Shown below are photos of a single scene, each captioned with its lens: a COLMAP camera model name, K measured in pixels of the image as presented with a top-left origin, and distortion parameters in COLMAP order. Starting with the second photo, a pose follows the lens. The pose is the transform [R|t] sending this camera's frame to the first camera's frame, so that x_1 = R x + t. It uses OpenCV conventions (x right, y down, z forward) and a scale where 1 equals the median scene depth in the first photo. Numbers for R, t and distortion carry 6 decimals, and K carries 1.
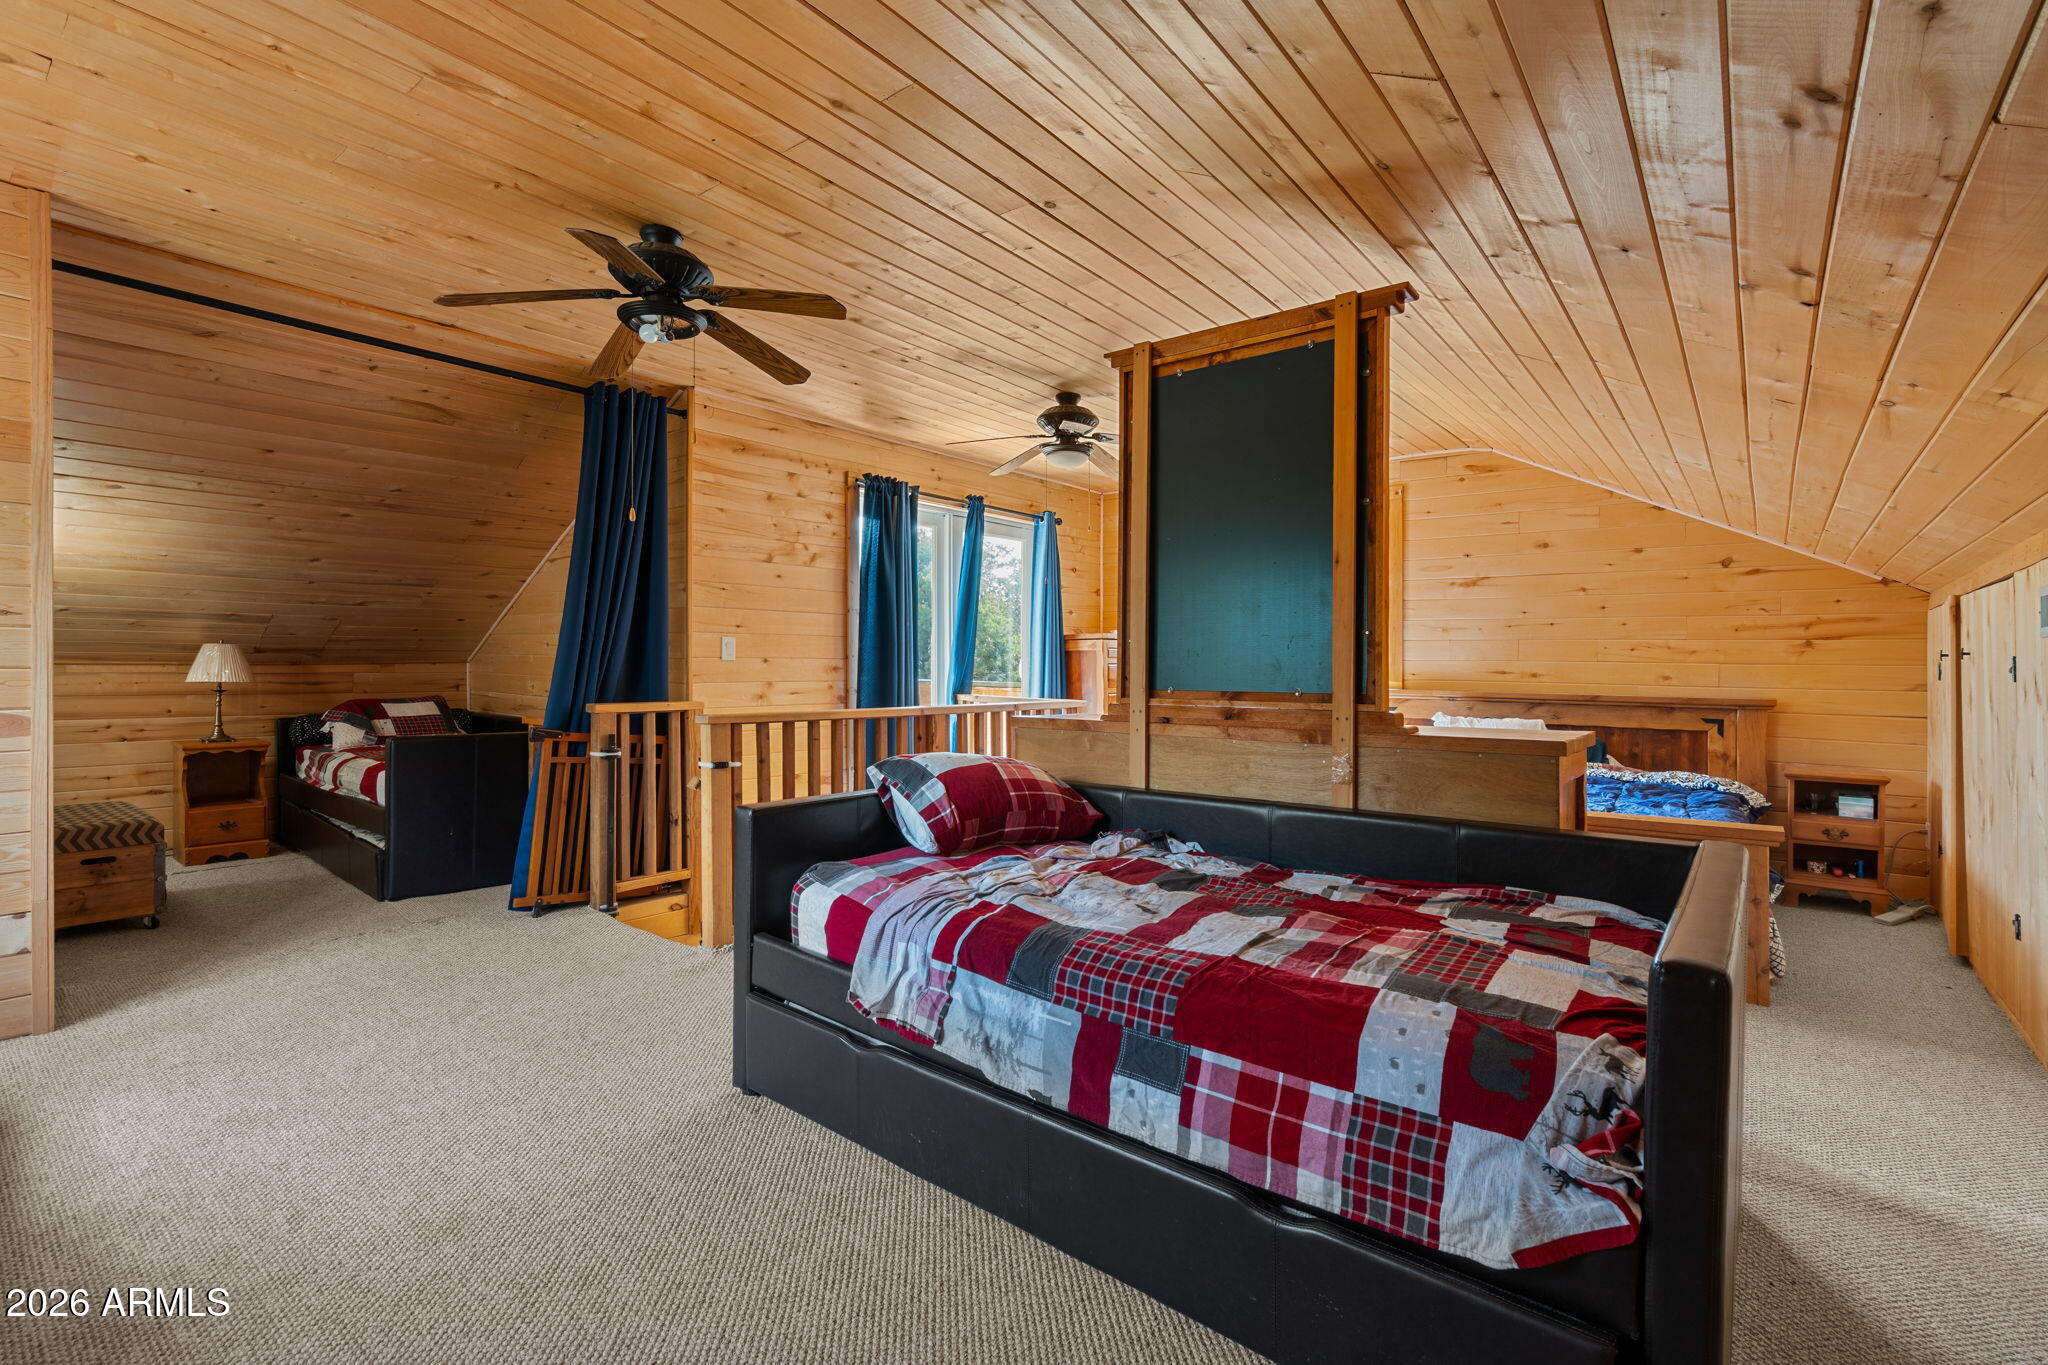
lens RADIAL K [[921.7, 0, 1018.9], [0, 921.7, 673.3], [0, 0, 1]] dist [0.000032, 0.000000]
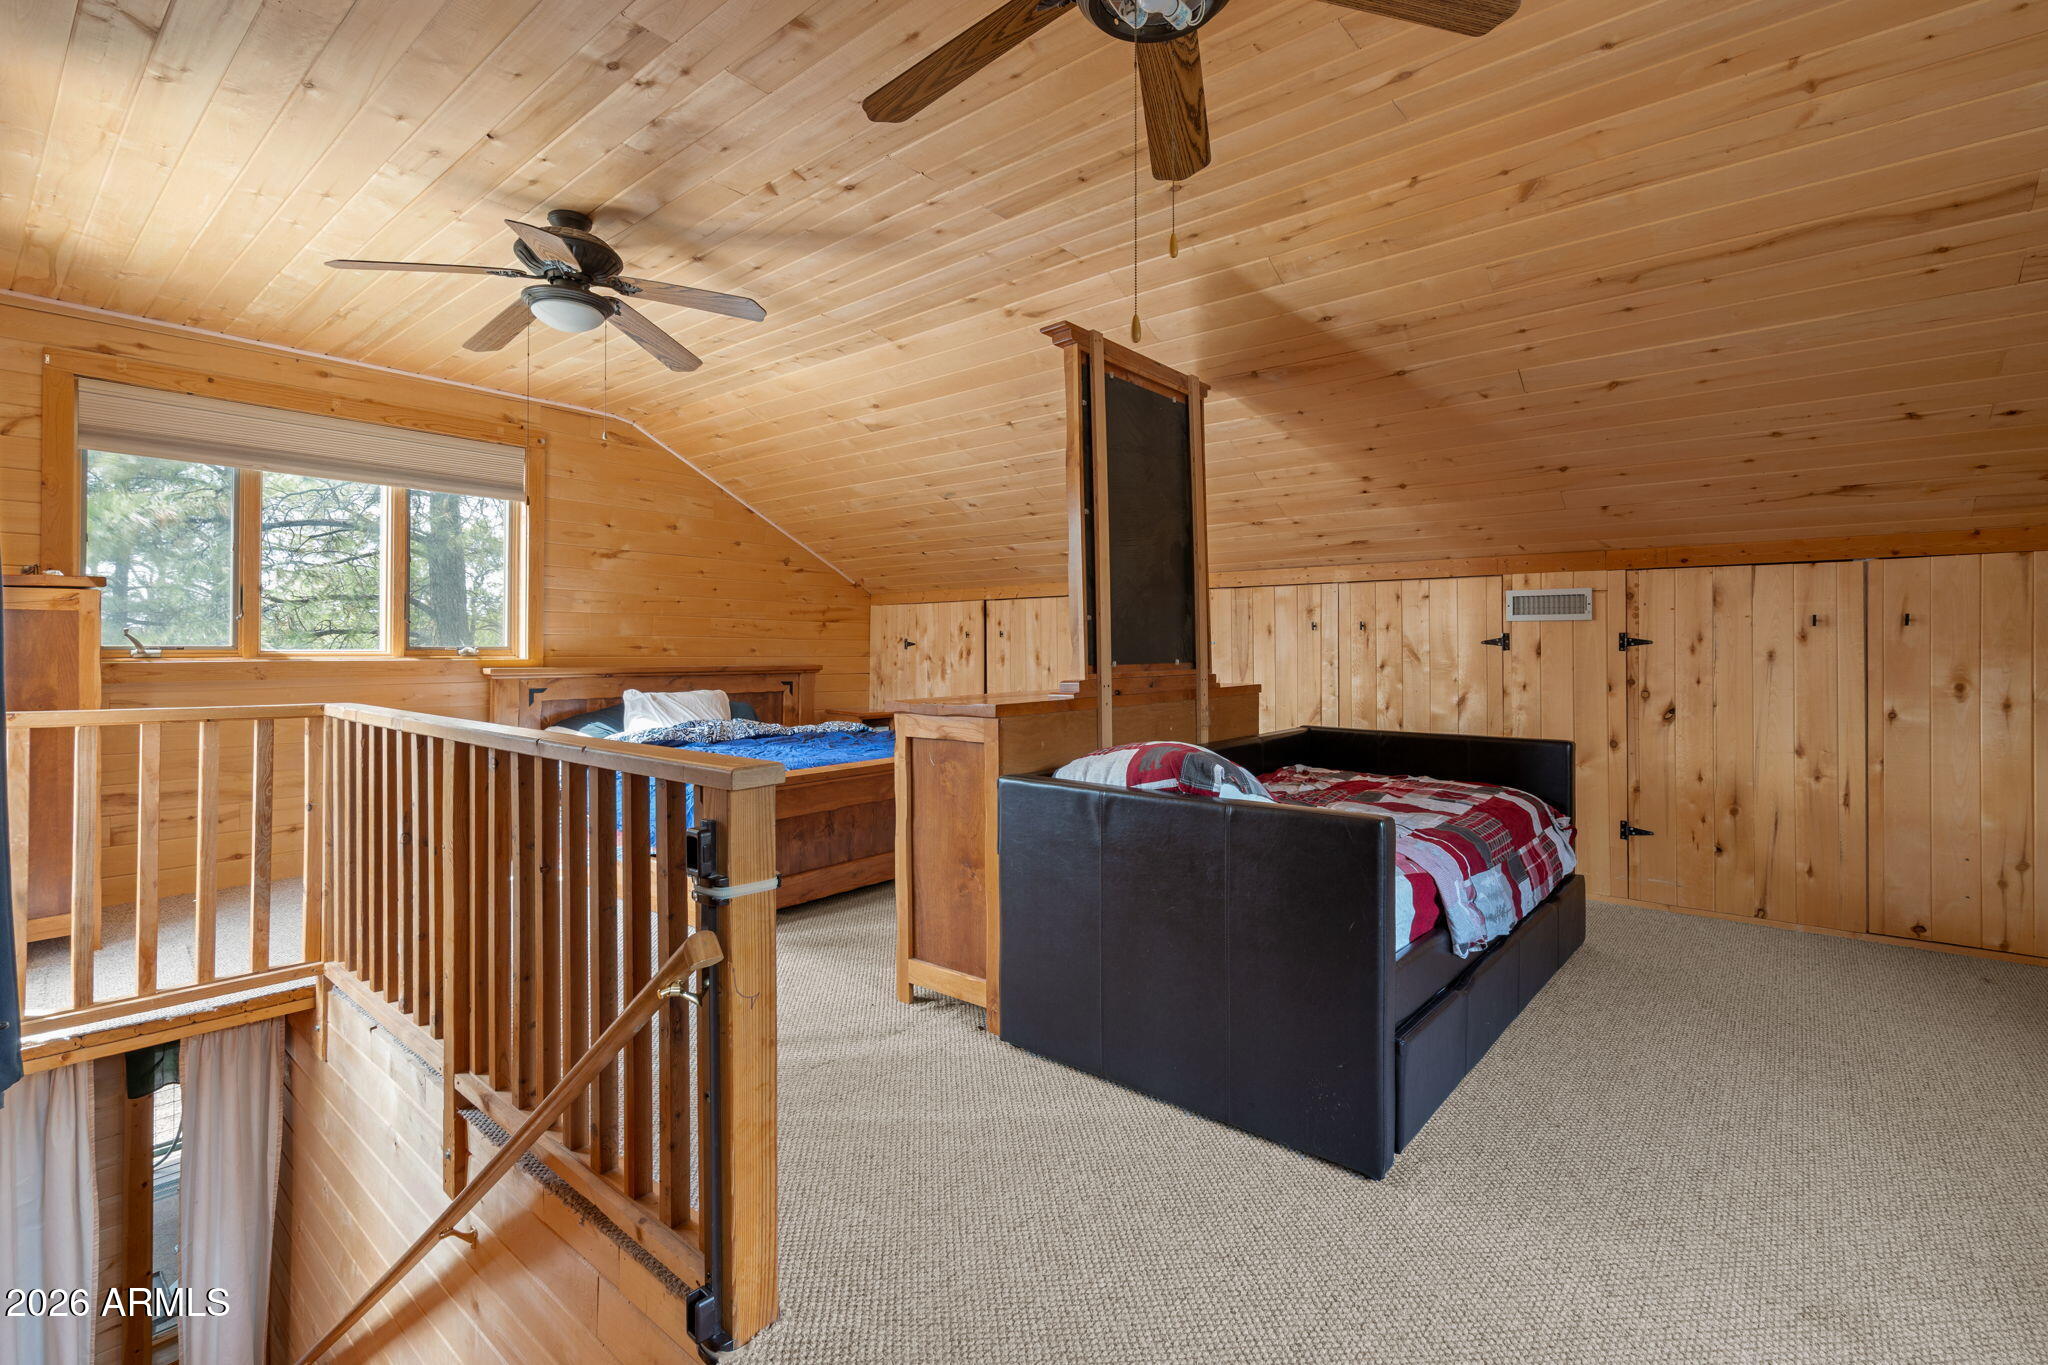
lens RADIAL K [[935.0, 0, 1023.6], [0, 935.0, 648.4], [0, 0, 1]] dist [-0.000191, -0.000013]
pose [[0.025251, -0.009177, 0.999639, -0.559681], [0.006207, 0.999940, 0.009023, -0.006871], [-0.999662, 0.005977, 0.025306, 0.636476]]
